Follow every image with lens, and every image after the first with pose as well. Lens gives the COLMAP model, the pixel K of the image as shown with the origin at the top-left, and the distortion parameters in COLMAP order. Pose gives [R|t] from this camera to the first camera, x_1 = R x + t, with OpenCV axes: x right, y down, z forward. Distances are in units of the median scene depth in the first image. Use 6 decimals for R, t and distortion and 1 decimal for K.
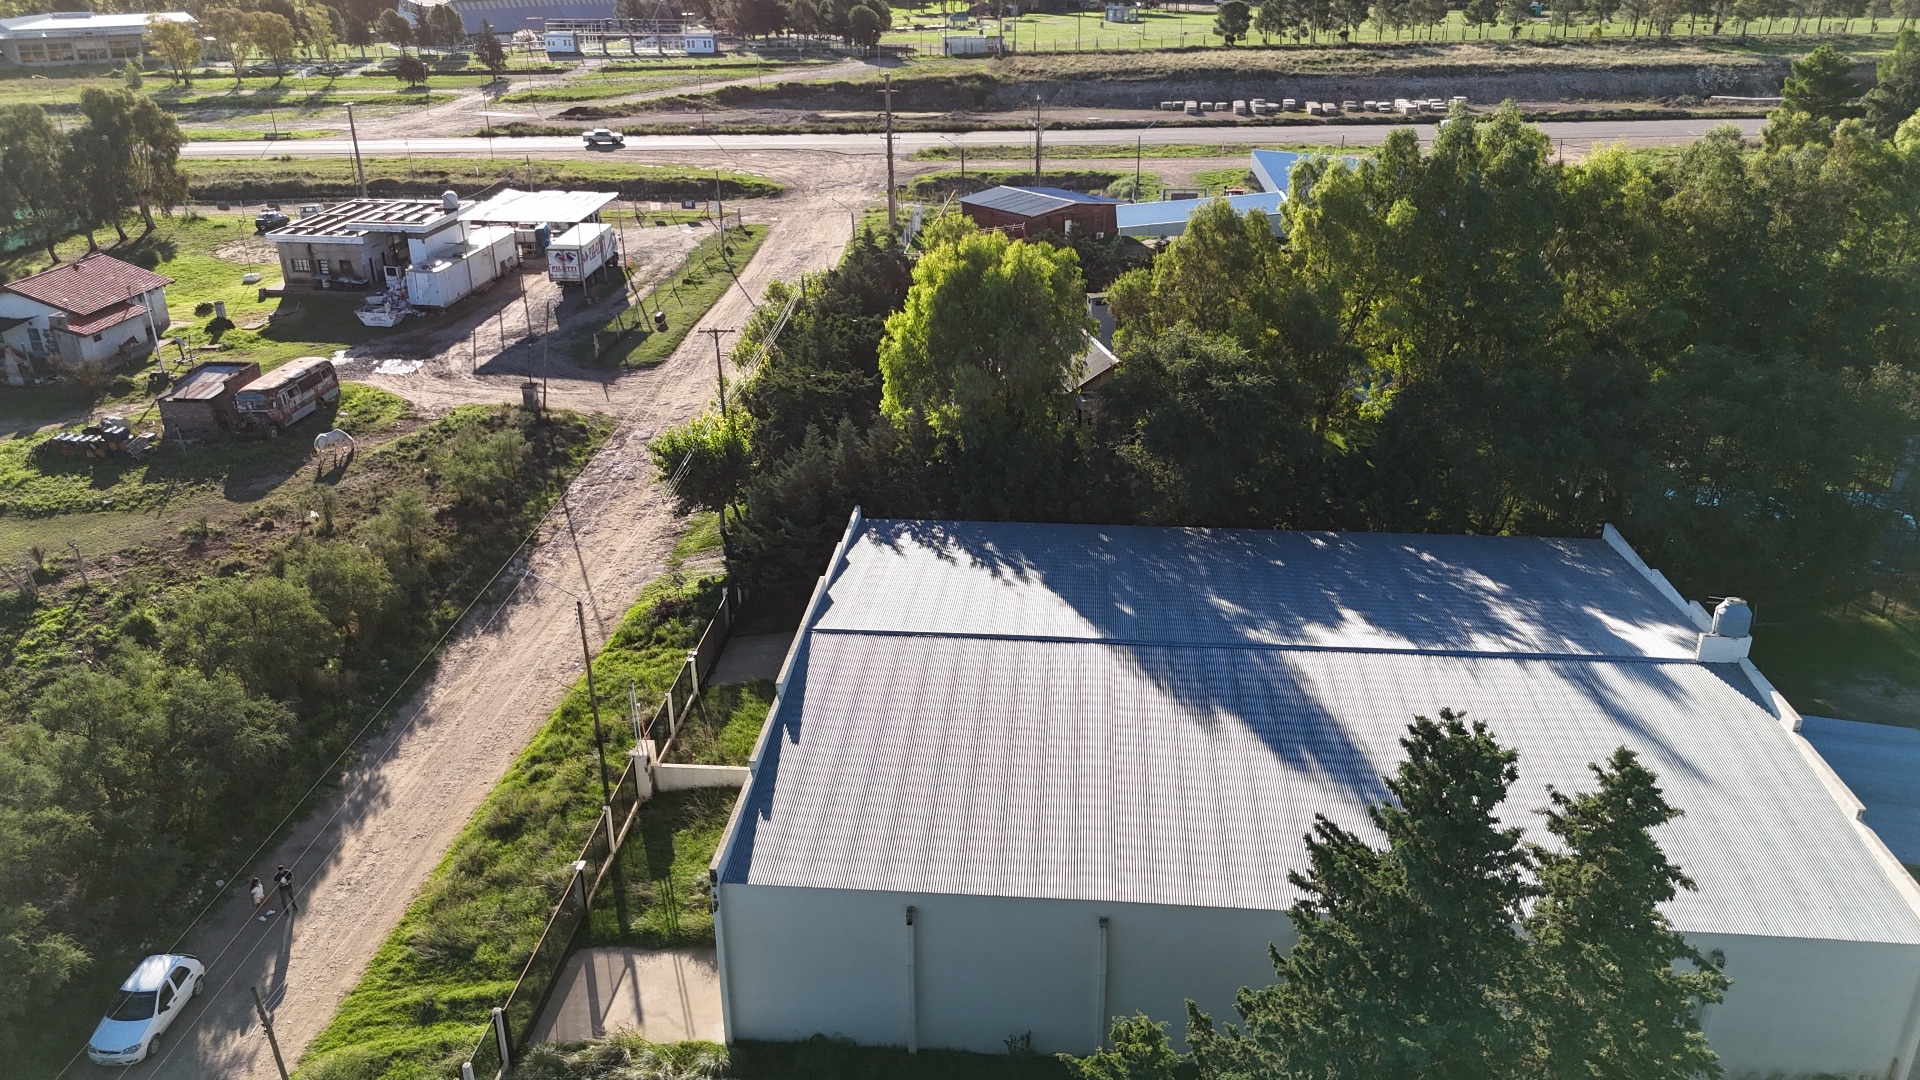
lens RADIAL K [[1401.3, 0, 960.0], [0, 1401.3, 540.0], [0, 0, 1]] dist [0.056421, -0.053428]
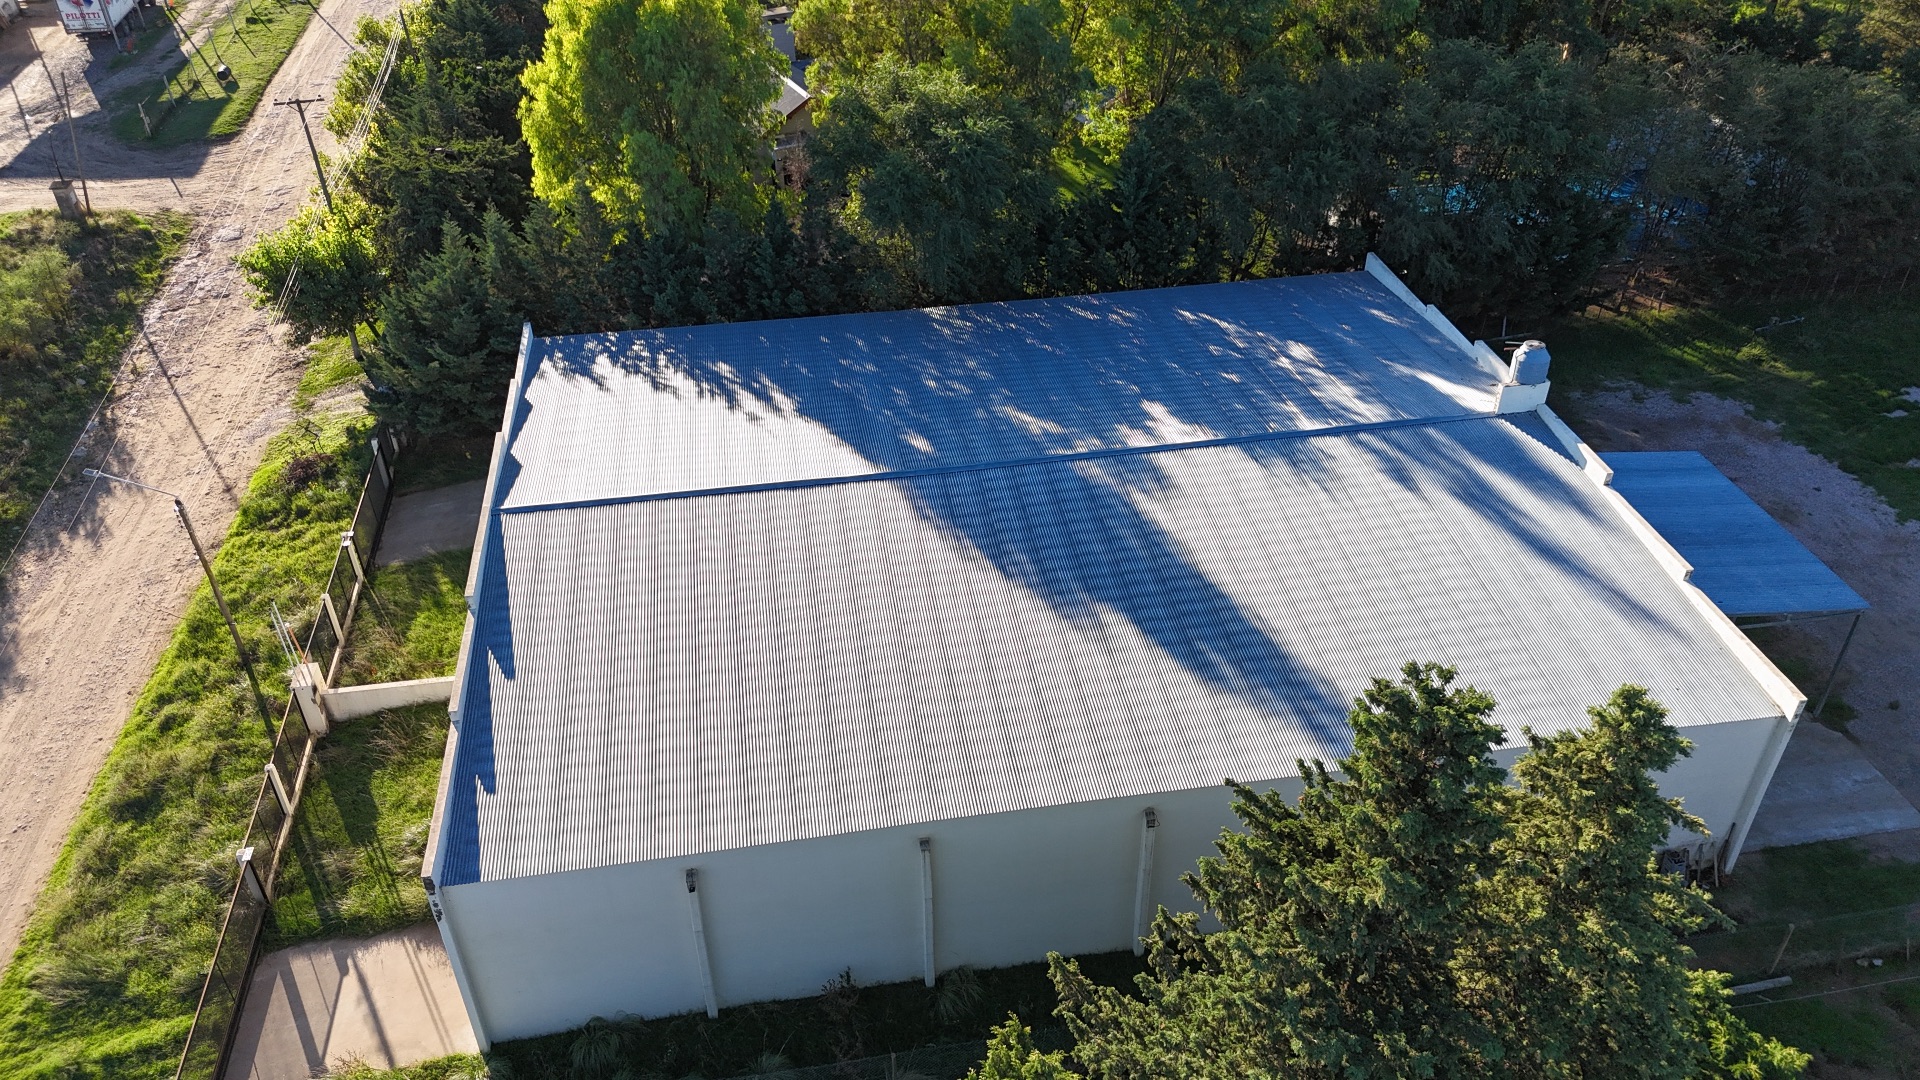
lens RADIAL K [[1401.3, 0, 960.0], [0, 1401.3, 540.0], [0, 0, 1]] dist [0.056421, -0.053428]
pose [[0.969007, -0.146024, 0.199255, -0.007443], [0.102524, 0.971565, 0.213425, -0.033393], [-0.224754, -0.186382, 0.956424, 0.090270]]
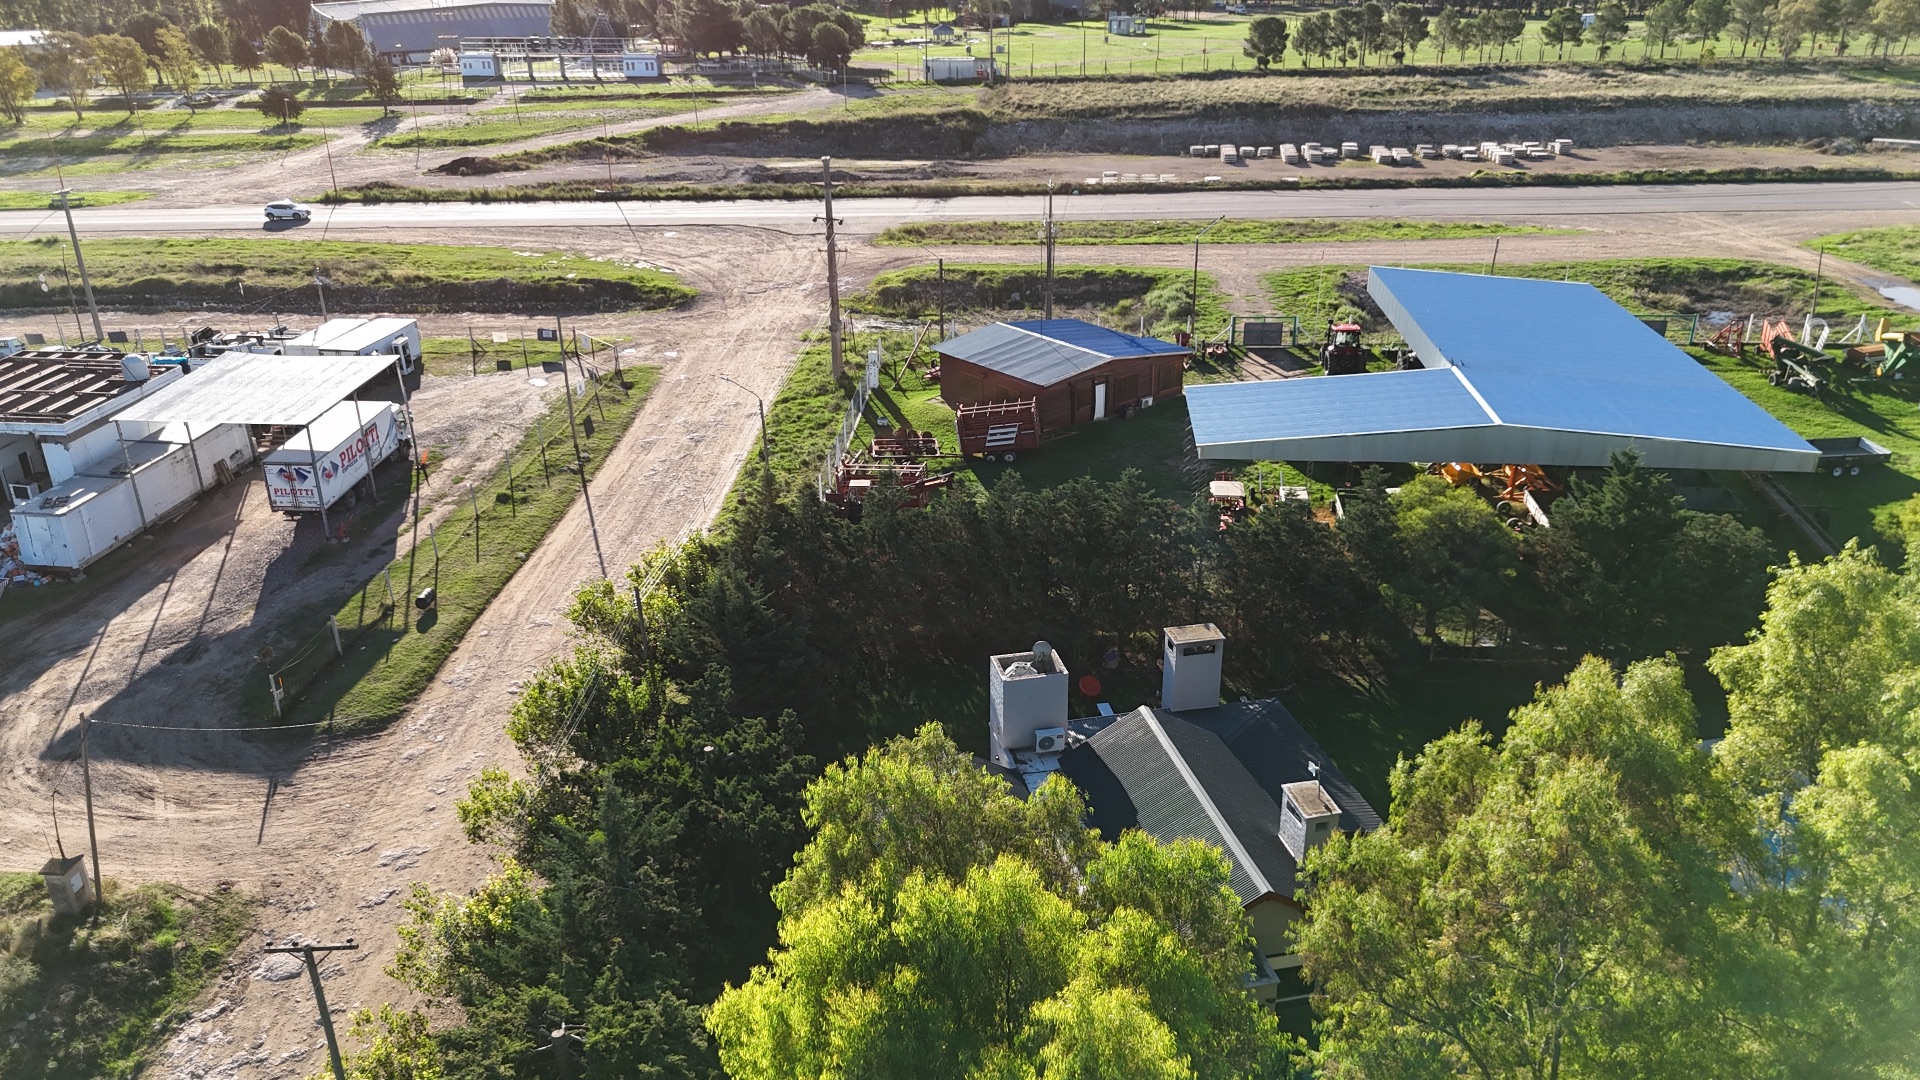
lens RADIAL K [[1401.3, 0, 960.0], [0, 1401.3, 540.0], [0, 0, 1]] dist [0.056421, -0.053428]
pose [[0.999967, -0.005585, 0.005976, 0.009985], [0.005577, 0.999983, 0.001381, -0.212951], [-0.005983, -0.001348, 0.999981, 0.470515]]
